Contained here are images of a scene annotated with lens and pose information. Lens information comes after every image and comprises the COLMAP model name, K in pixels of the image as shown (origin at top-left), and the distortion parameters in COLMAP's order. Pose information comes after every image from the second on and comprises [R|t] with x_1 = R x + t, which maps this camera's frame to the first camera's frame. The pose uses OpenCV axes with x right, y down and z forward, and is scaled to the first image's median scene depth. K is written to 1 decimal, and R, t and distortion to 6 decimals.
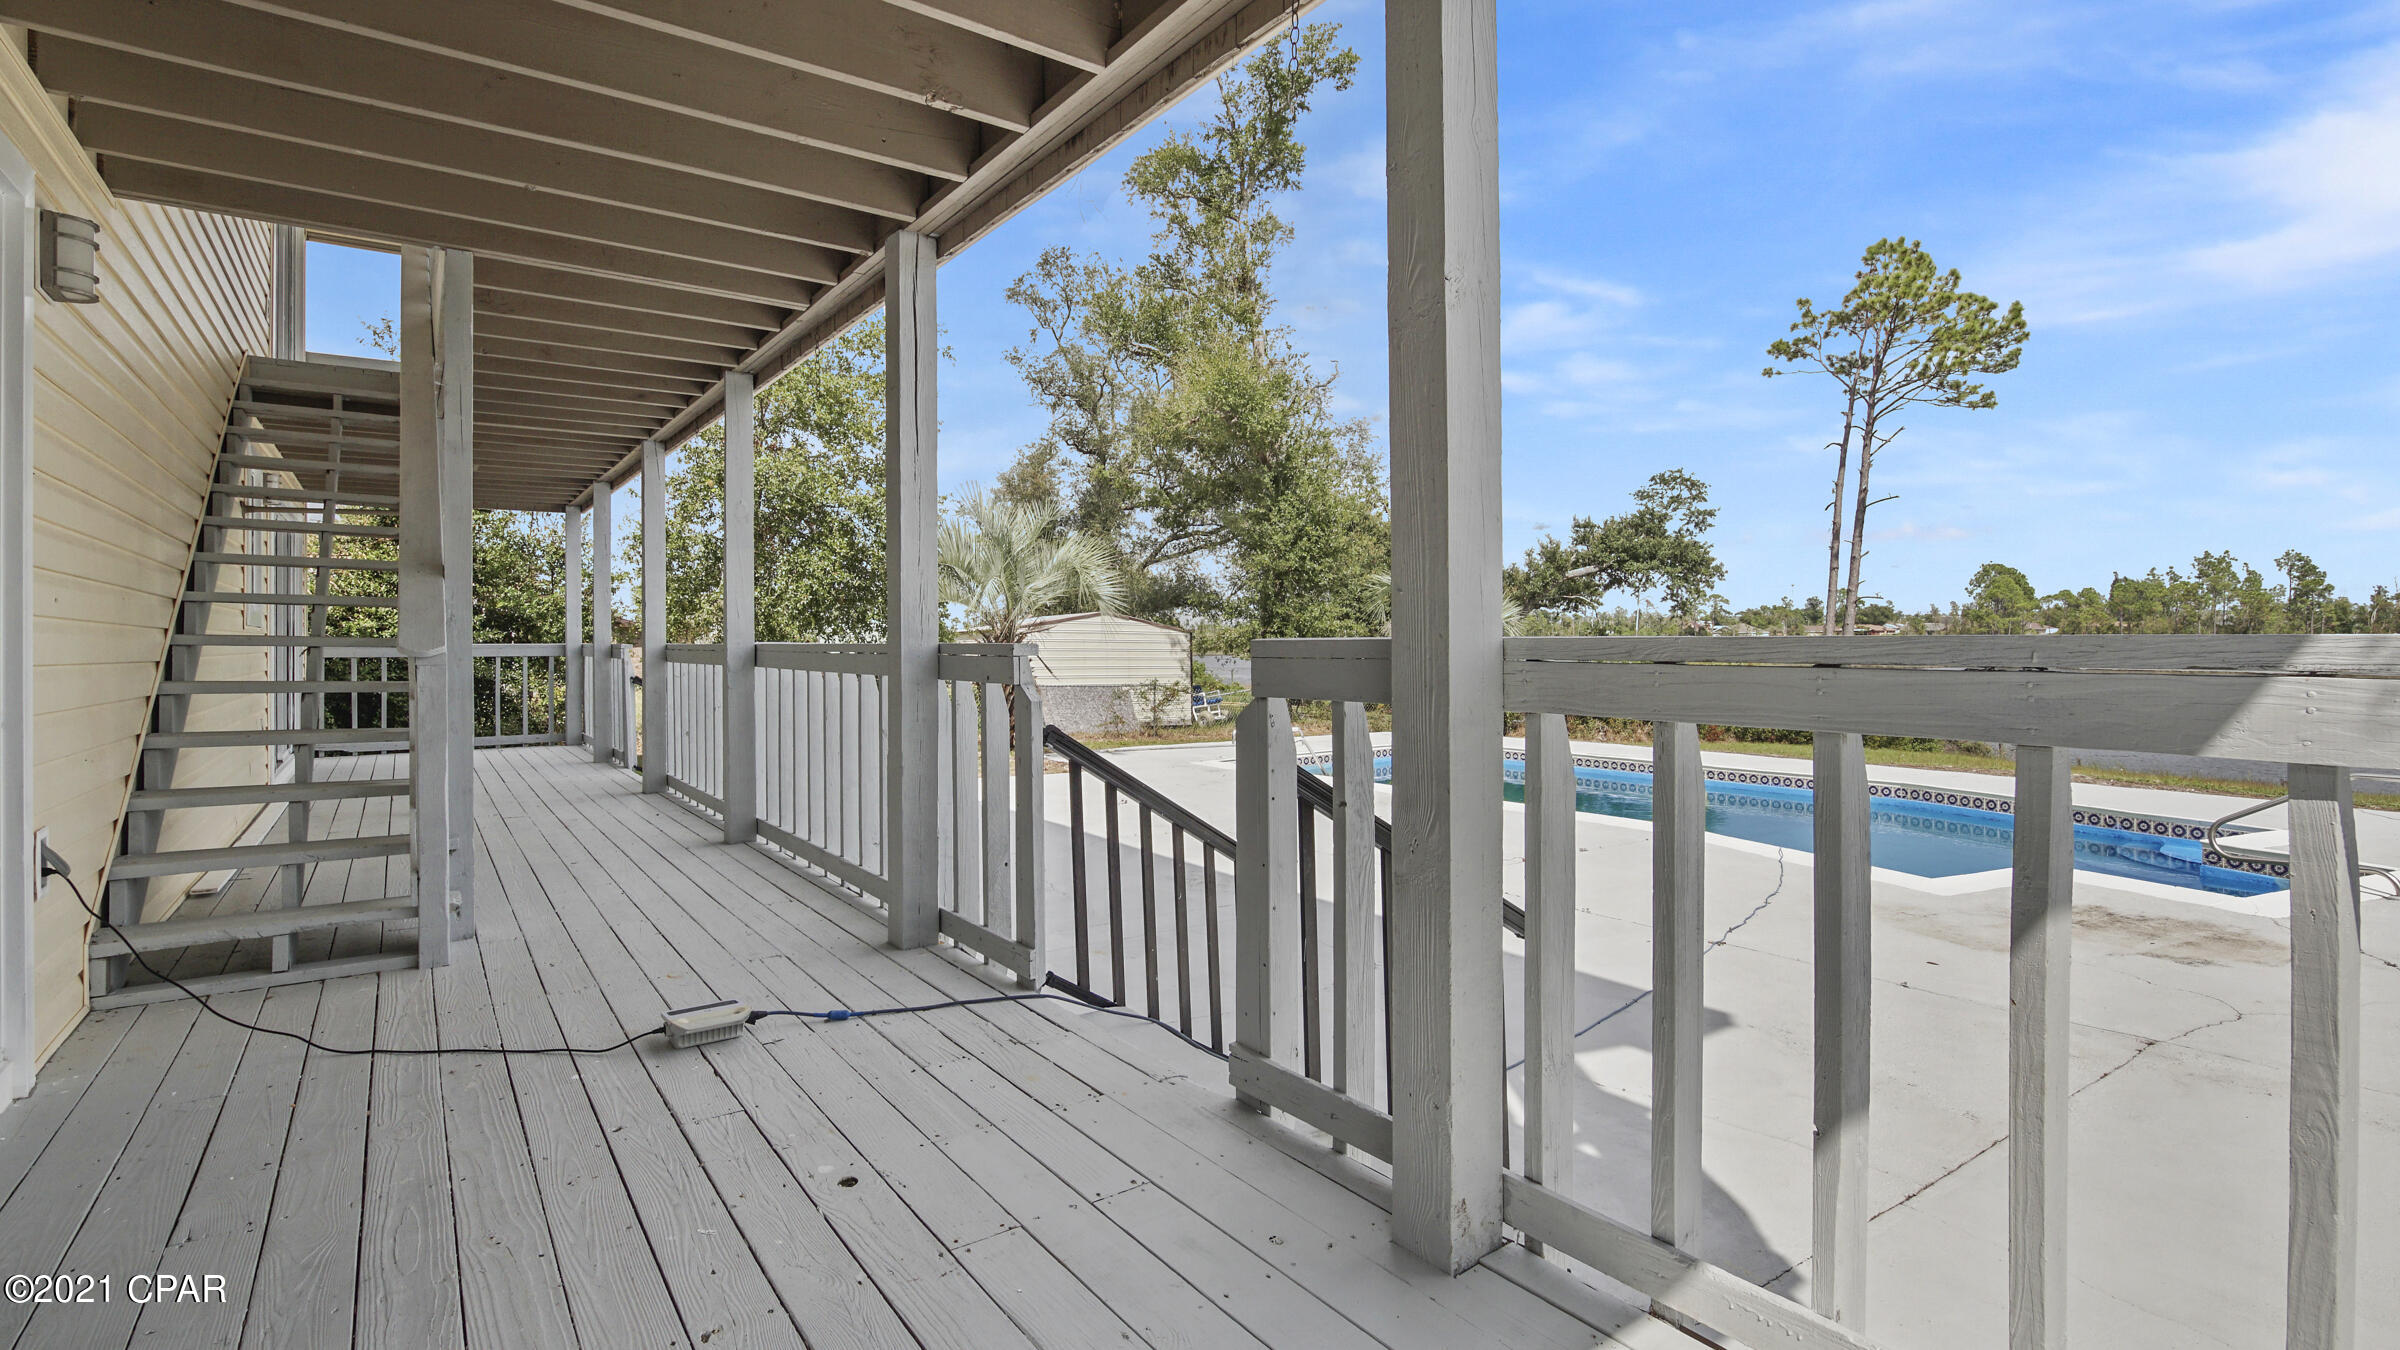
lens RADIAL K [[1108.7, 0, 1191.0], [0, 1108.7, 632.6], [0, 0, 1]] dist [-0.003148, -0.000650]
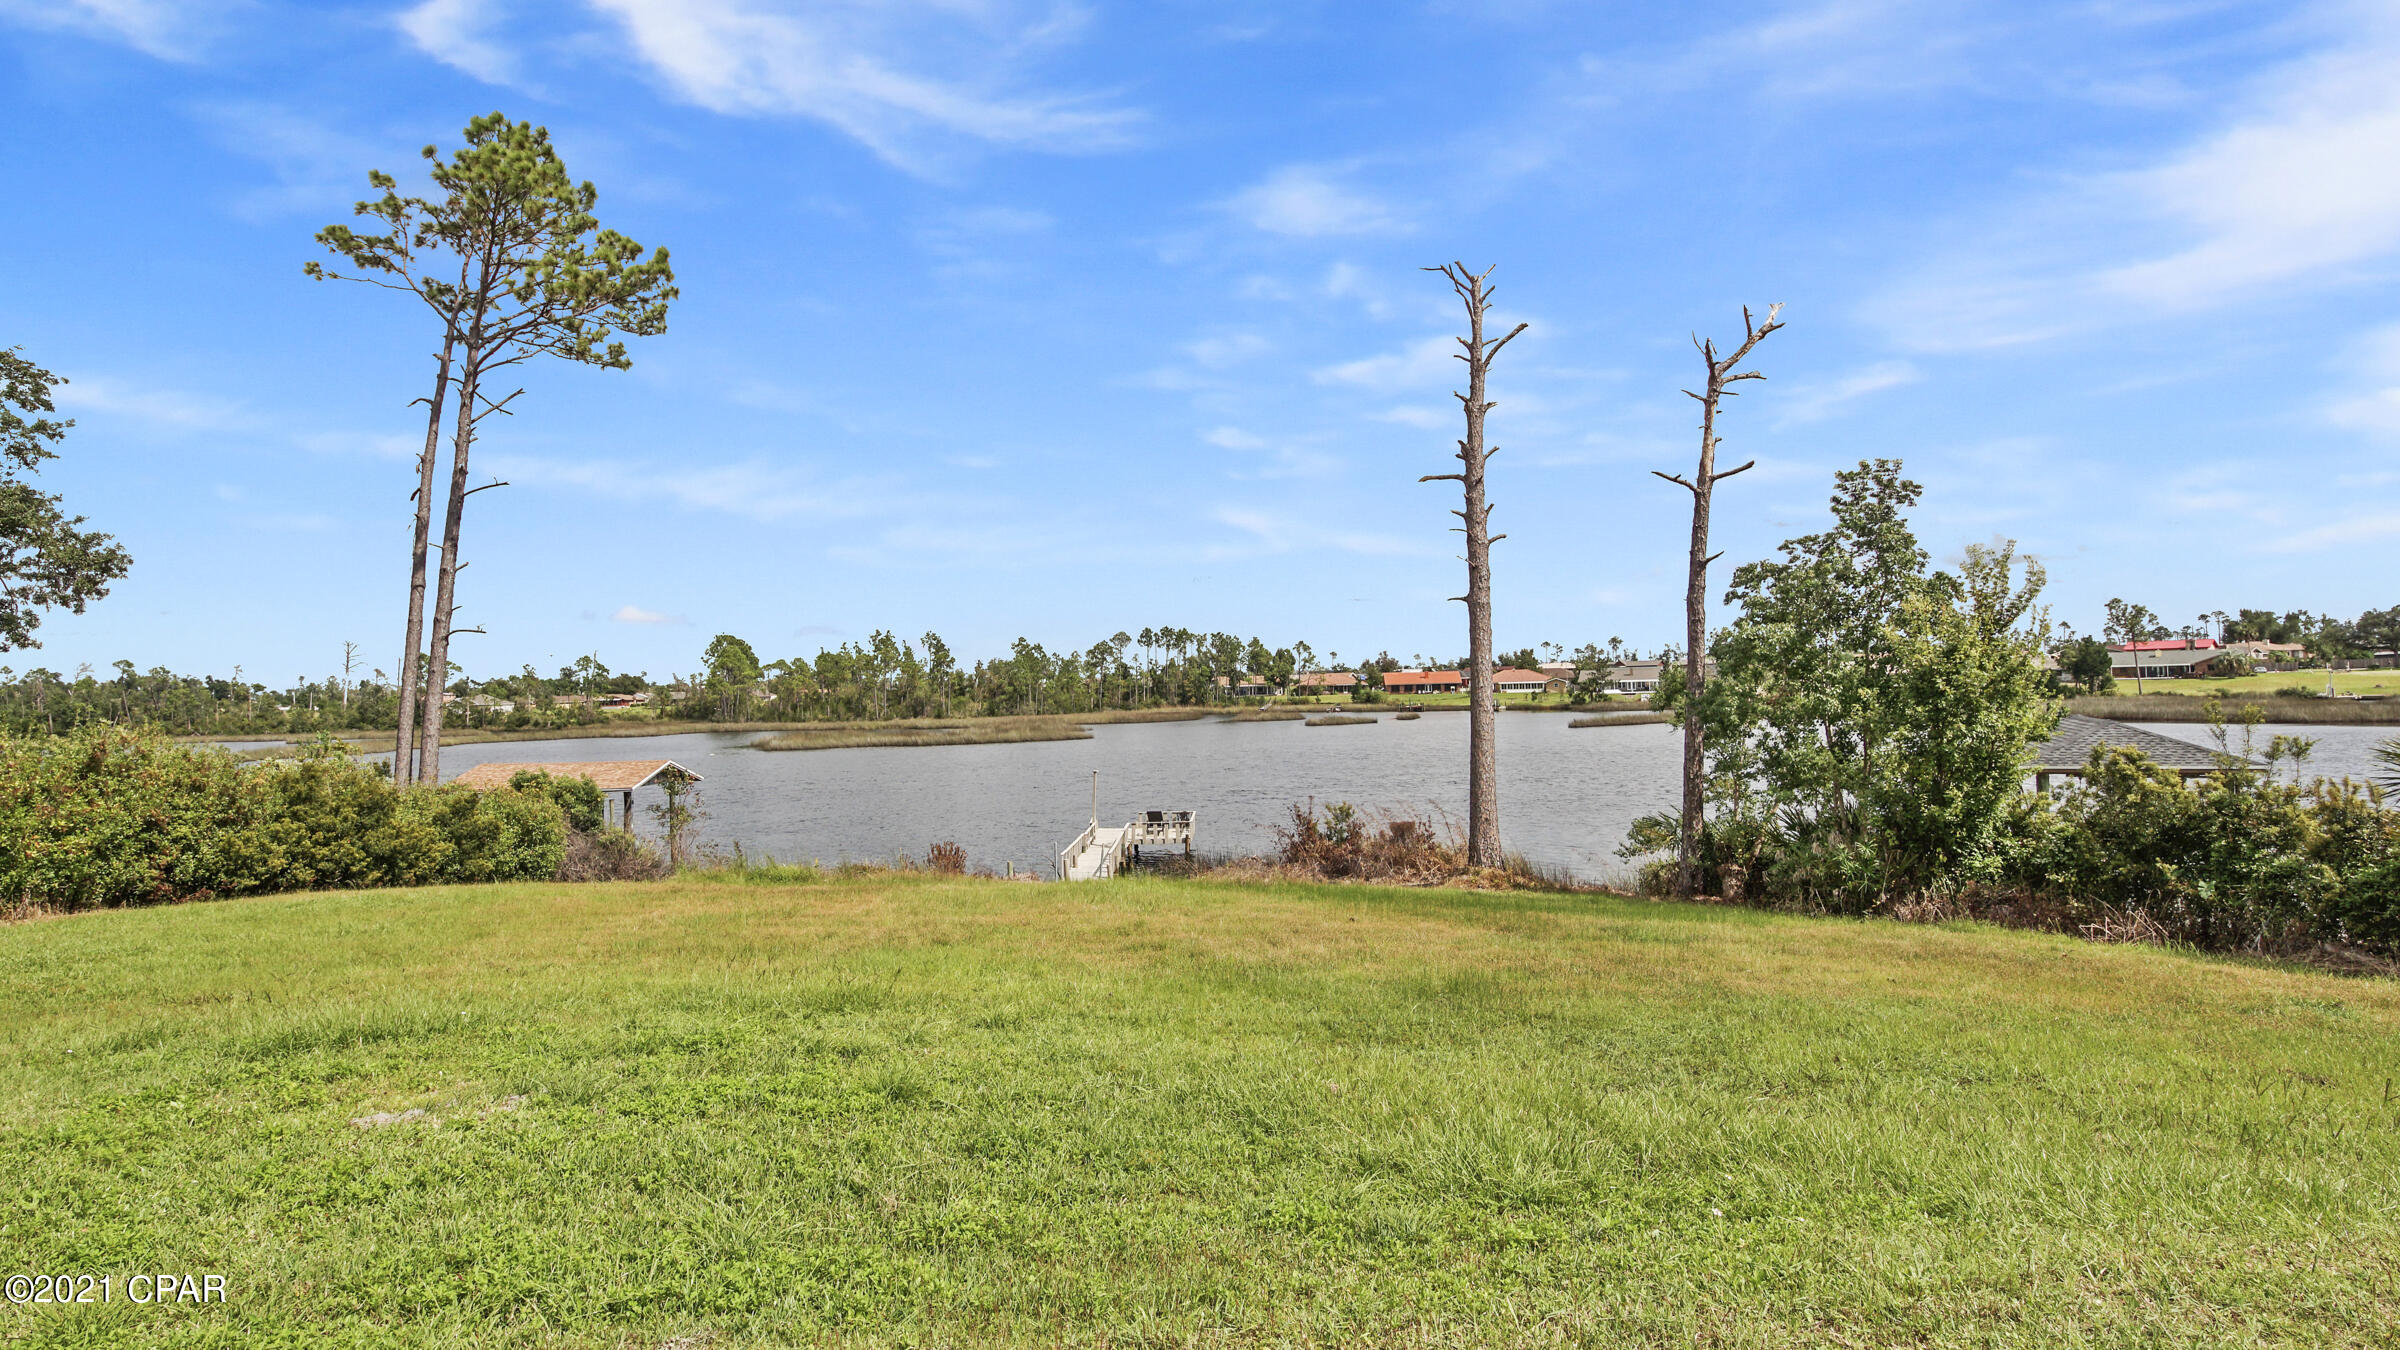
lens RADIAL K [[1129.0, 0, 1192.0], [0, 1129.0, 670.3], [0, 0, 1]] dist [-0.001538, -0.000065]
pose [[0.531379, 0.007491, 0.847101, 0.274548], [0.018477, 0.999621, -0.020430, 0.013118], [-0.846933, 0.026508, 0.531039, 0.278631]]
